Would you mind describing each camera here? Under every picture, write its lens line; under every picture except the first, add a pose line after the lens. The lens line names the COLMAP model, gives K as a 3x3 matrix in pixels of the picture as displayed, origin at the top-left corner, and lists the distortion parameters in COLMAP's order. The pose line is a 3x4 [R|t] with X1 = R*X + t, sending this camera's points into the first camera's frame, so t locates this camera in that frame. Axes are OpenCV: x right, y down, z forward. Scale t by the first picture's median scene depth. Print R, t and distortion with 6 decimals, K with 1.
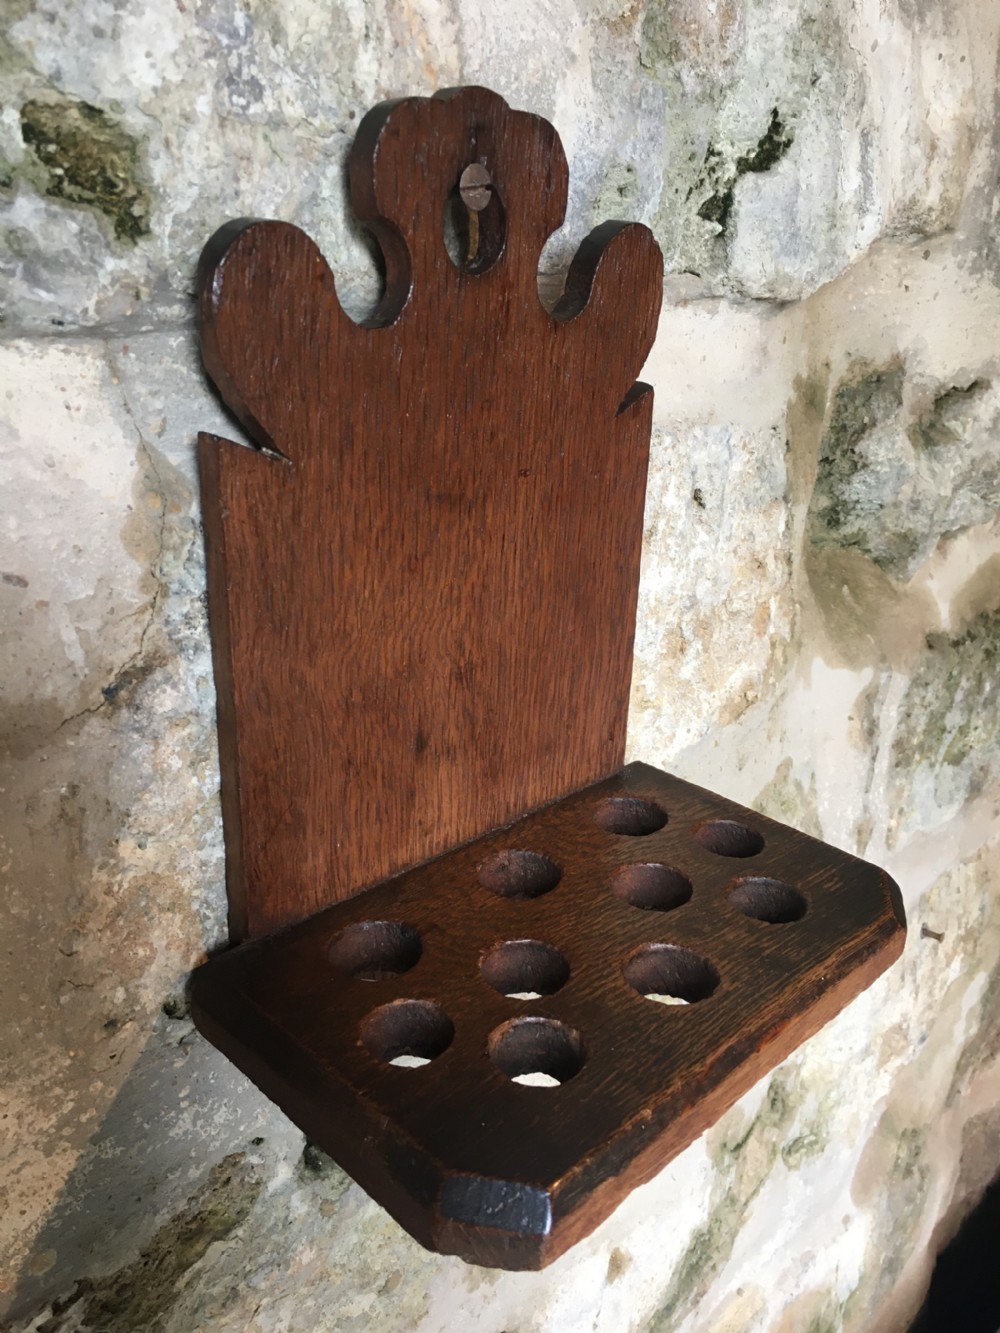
lens RADIAL K [[1140.8, 0, 501.1], [0, 1140.8, 669.3], [0, 0, 1]] dist [0.087222, -0.136896]
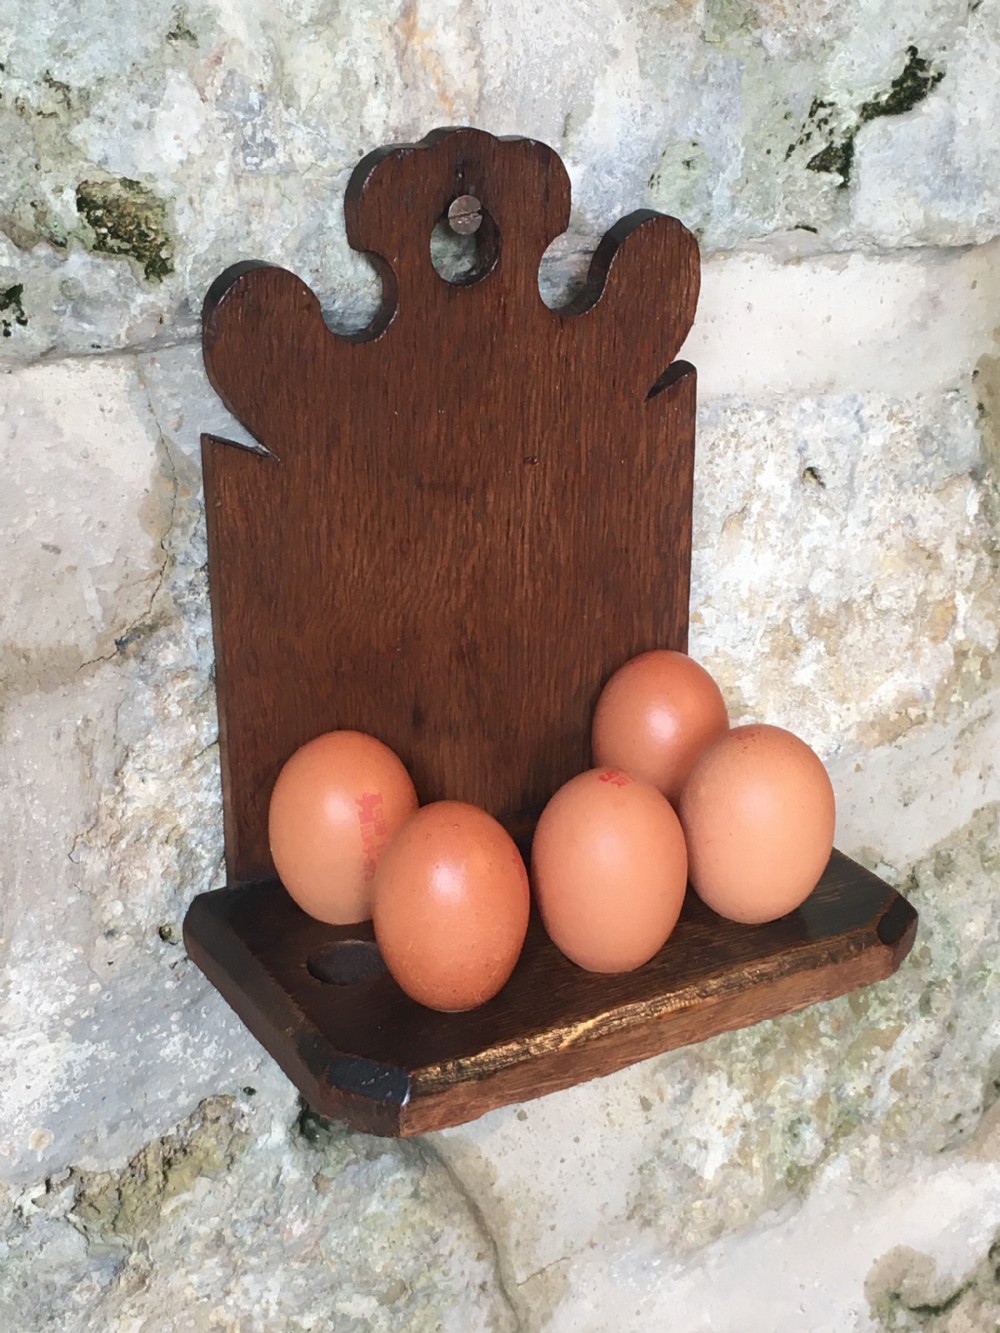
lens RADIAL K [[2176.7, 0, 498.8], [0, 2176.7, 668.9], [0, 0, 1]] dist [0.059828, 0.000000]
pose [[0.964444, 0.076388, -0.253009, 0.588627], [-0.075361, 0.997061, 0.013763, -0.014154], [0.253316, 0.005793, 0.967366, -1.046568]]
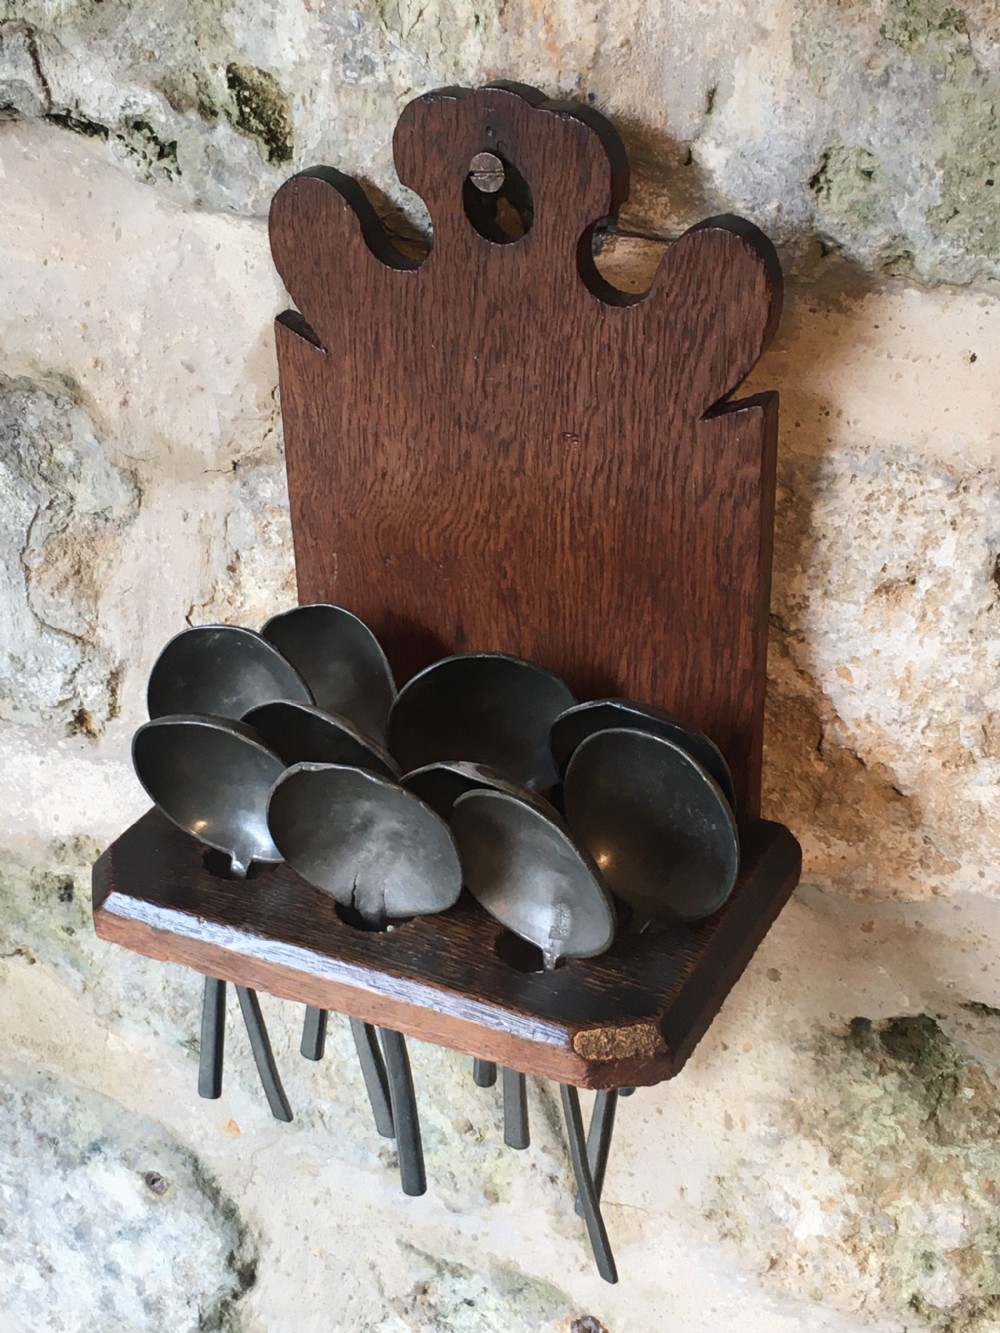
lens RADIAL K [[2068.9, 0, 525.7], [0, 2068.9, 653.4], [0, 0, 1]] dist [0.059950, 0.000000]
pose [[0.322643, 0.441946, -0.837010, 1.882993], [-0.329292, 0.881471, 0.338489, -0.711205], [0.887394, 0.166410, 0.429930, 0.271042]]
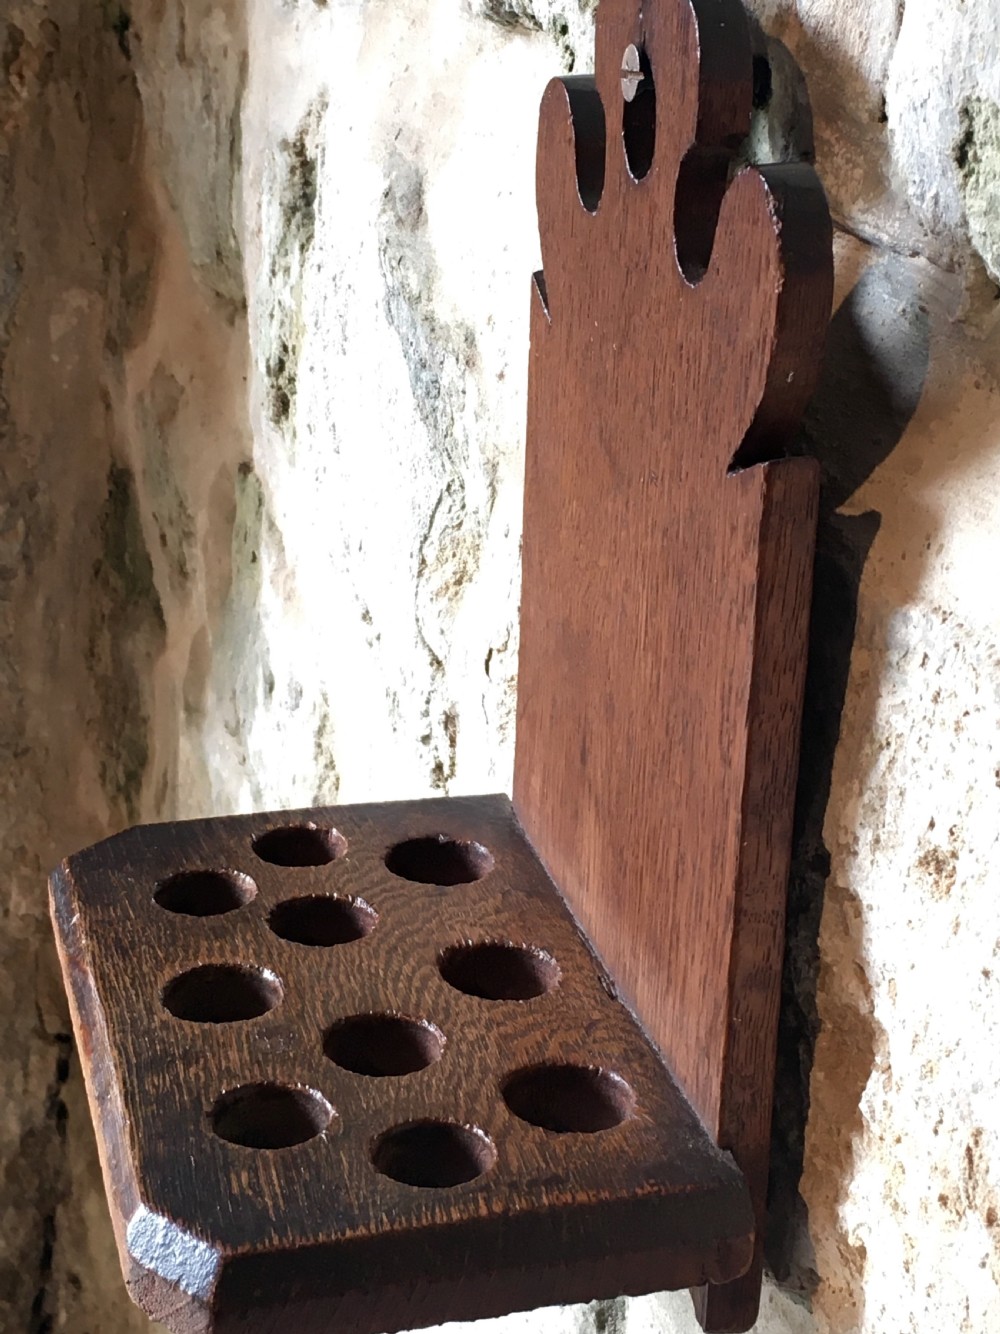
lens RADIAL K [[2417.8, 0, 503.5], [0, 2417.8, 664.6], [0, 0, 1]] dist [0.087604, 0.000000]
pose [[-0.513558, 0.272076, -0.813777, 1.492553], [-0.362326, 0.790934, 0.493096, -0.899935], [0.777803, 0.548086, -0.307610, 1.694140]]
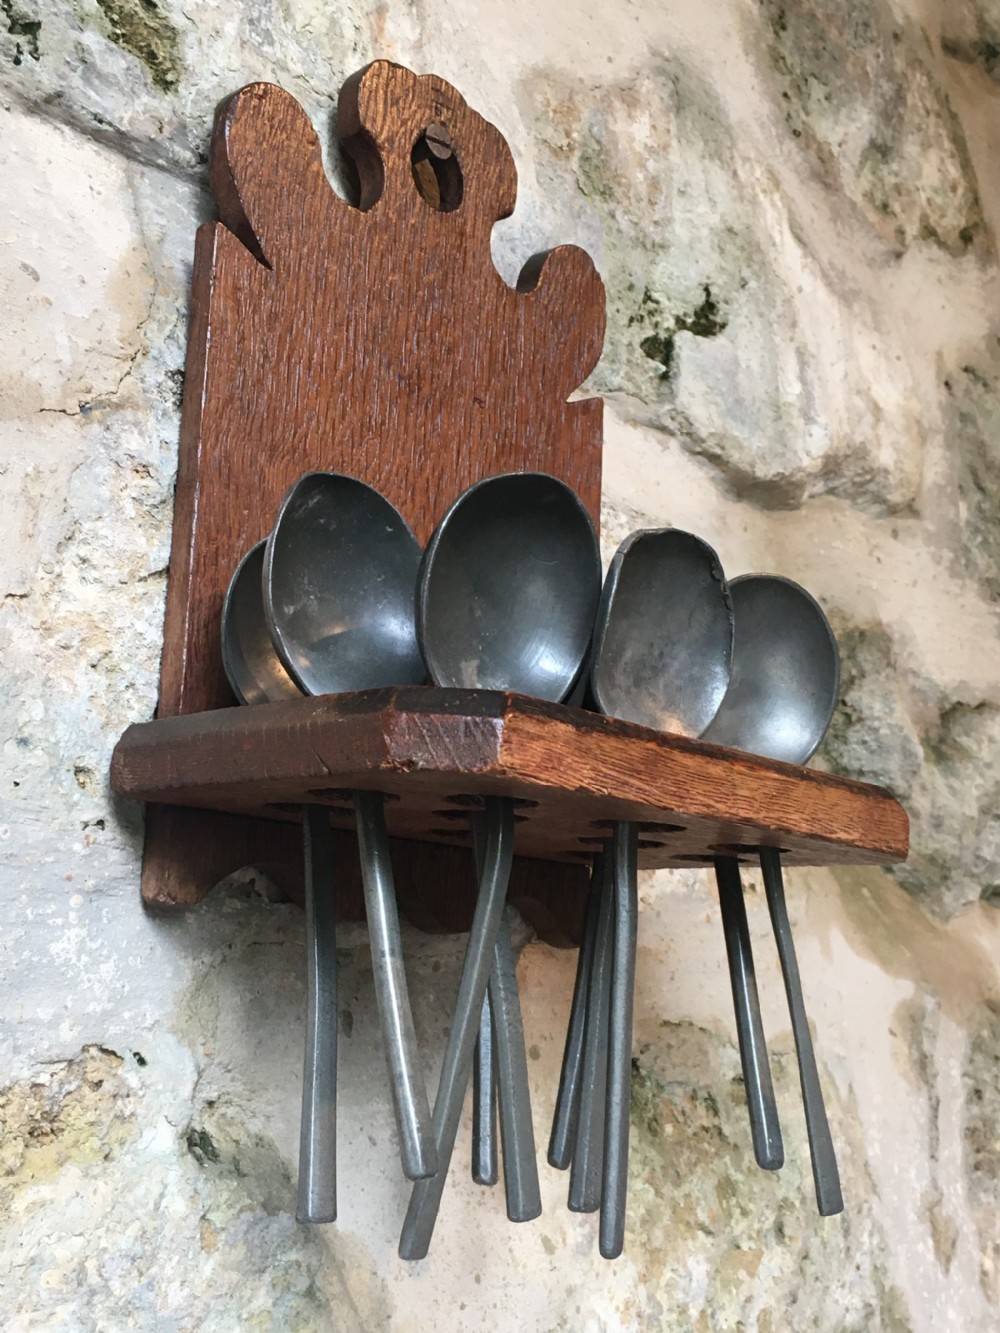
lens RADIAL K [[1680.7, 0, 508.9], [0, 1680.7, 670.6], [0, 0, 1]] dist [0.057393, 0.000000]
pose [[0.999045, 0.017872, 0.039867, -0.009581], [0.007591, 0.827610, -0.561252, 1.055873], [-0.043025, 0.561019, 0.826684, -0.155401]]
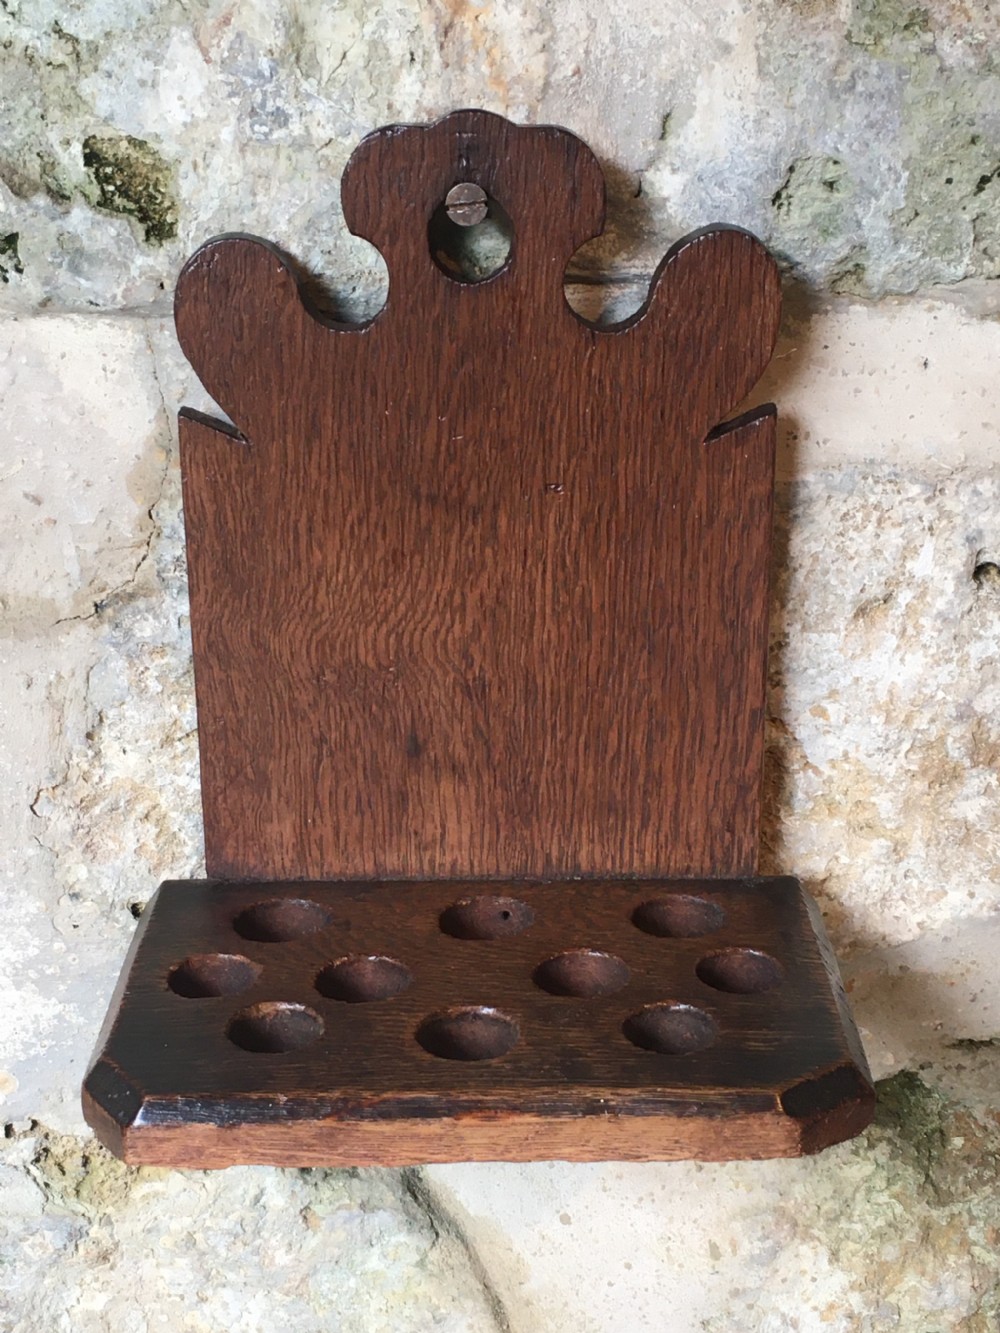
lens RADIAL K [[2068.9, 0, 504.6], [0, 2068.9, 675.9], [0, 0, 1]] dist [0.059950, 0.000000]
pose [[0.709111, 0.221105, -0.669533, 1.351738], [-0.251446, 0.966428, 0.052842, -0.124634], [0.658739, 0.130881, 0.740900, -0.285302]]
